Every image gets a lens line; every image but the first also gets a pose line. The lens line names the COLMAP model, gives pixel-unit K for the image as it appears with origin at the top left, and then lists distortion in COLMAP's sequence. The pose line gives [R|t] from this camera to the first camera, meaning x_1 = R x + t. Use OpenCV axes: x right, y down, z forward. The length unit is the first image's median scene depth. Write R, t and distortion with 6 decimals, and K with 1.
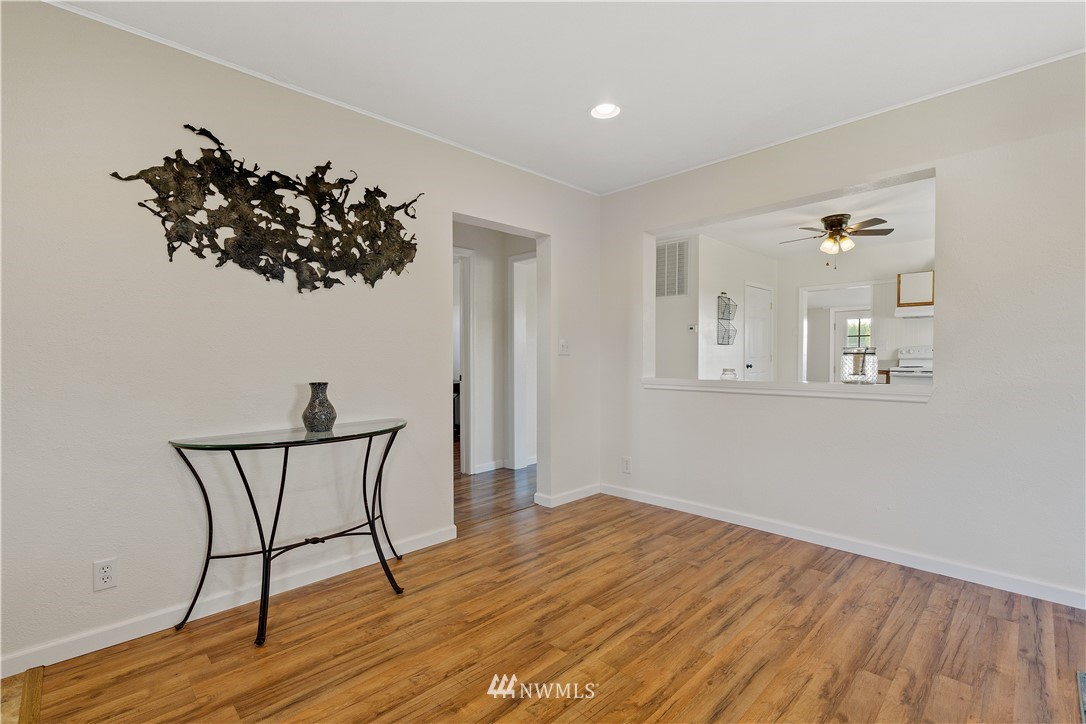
lens RADIAL K [[490.1, 0, 538.7], [0, 490.1, 364.5], [0, 0, 1]] dist [-0.000179, 0.000234]
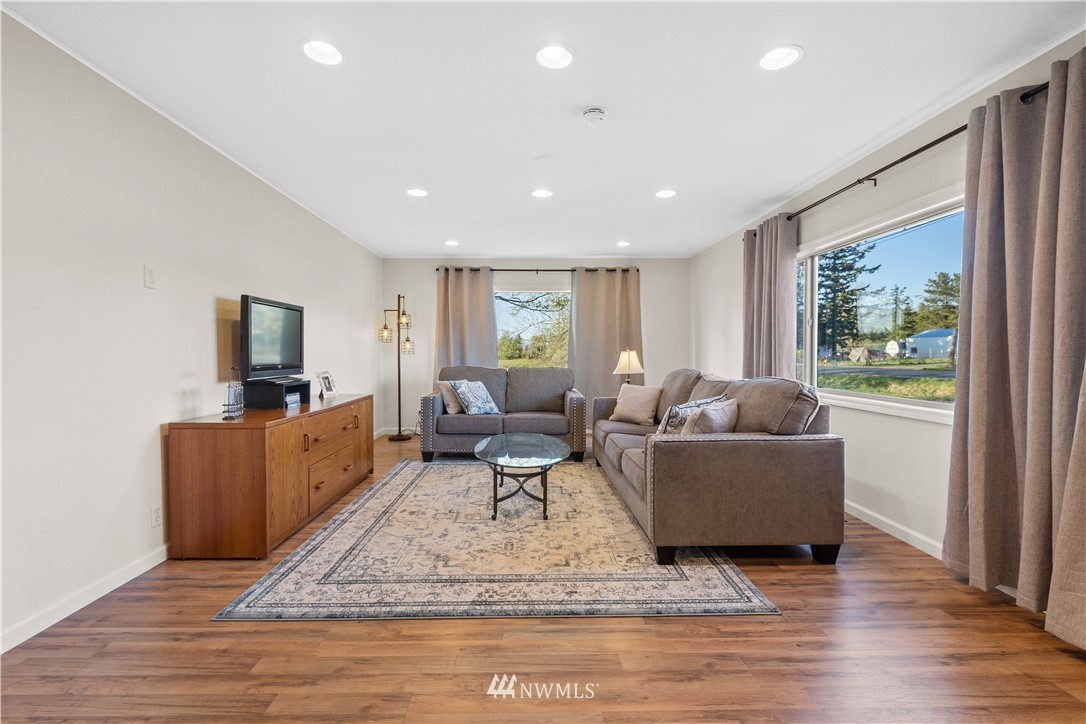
lens RADIAL K [[490.1, 0, 538.7], [0, 490.1, 364.5], [0, 0, 1]] dist [-0.000179, 0.000234]
pose [[-0.727708, -0.012143, 0.685780, -0.216580], [0.017259, 0.999203, 0.036007, -0.018939], [-0.685670, 0.038038, -0.726918, 0.946591]]
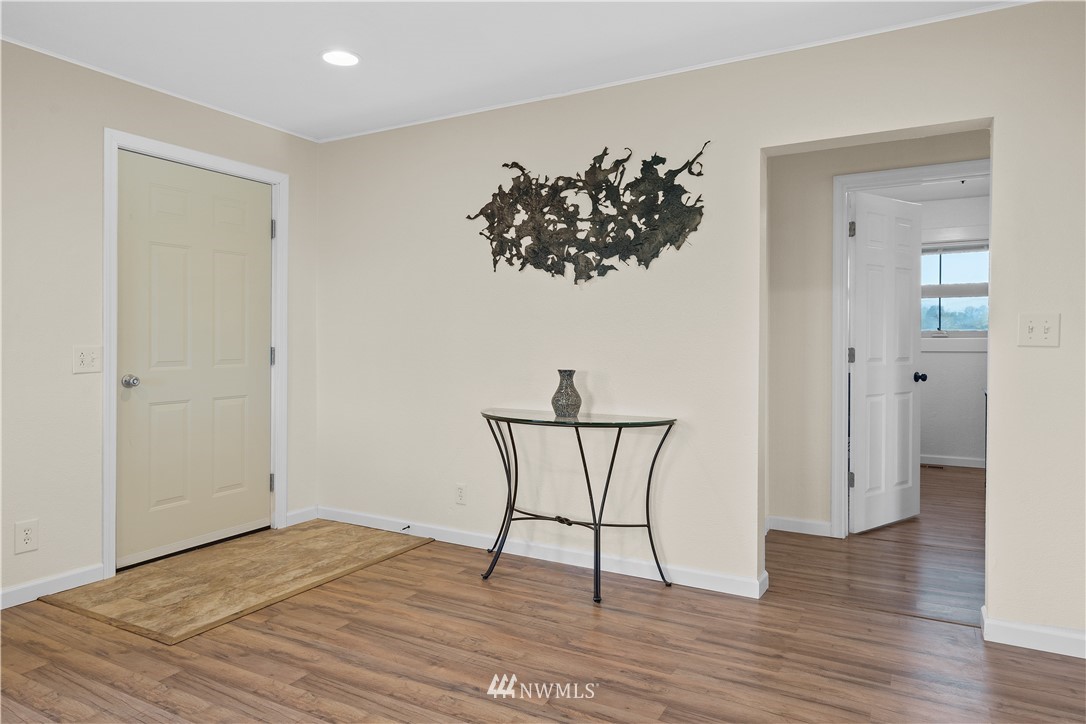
lens RADIAL K [[696.2, 0, 528.7], [0, 696.2, 340.6], [0, 0, 1]] dist [0.001113, 0.000695]
pose [[0.275121, 0.004032, -0.961401, 0.923257], [-0.022560, 0.999743, -0.002263, -0.019851], [0.961145, 0.022312, 0.275142, 0.495634]]
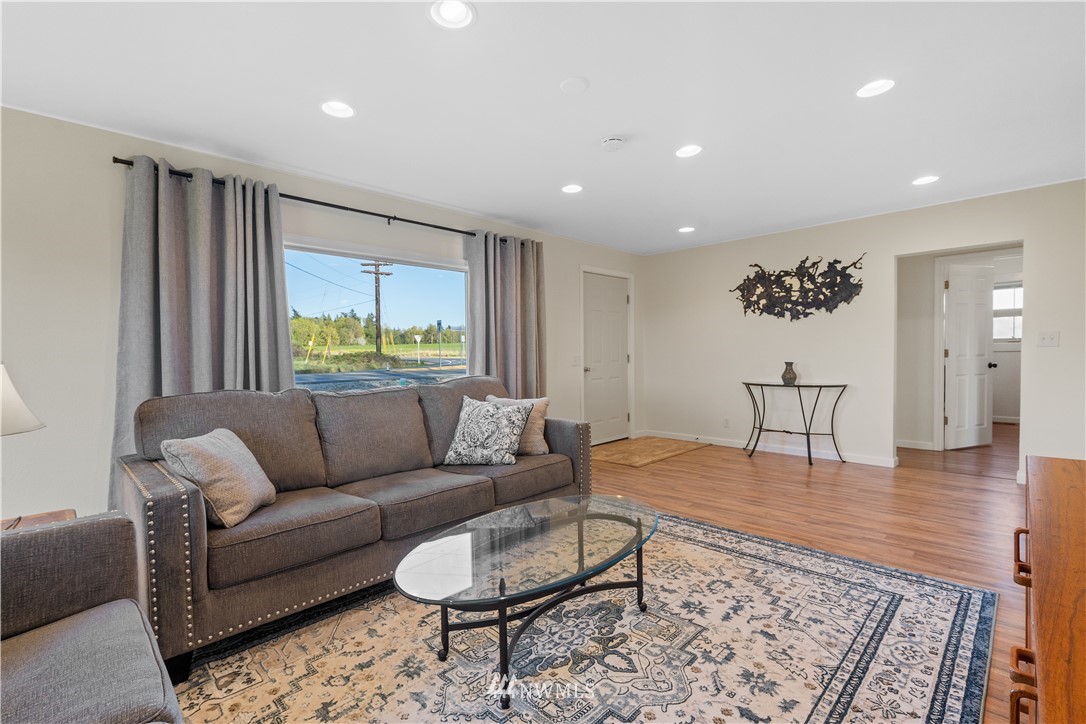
lens RADIAL K [[490.1, 0, 538.7], [0, 490.1, 364.5], [0, 0, 1]] dist [-0.000179, 0.000234]
pose [[0.013688, 0.027325, -0.999533, 1.725028], [-0.003806, 0.999621, 0.027275, -0.008607], [0.999899, 0.003431, 0.013787, -0.174576]]
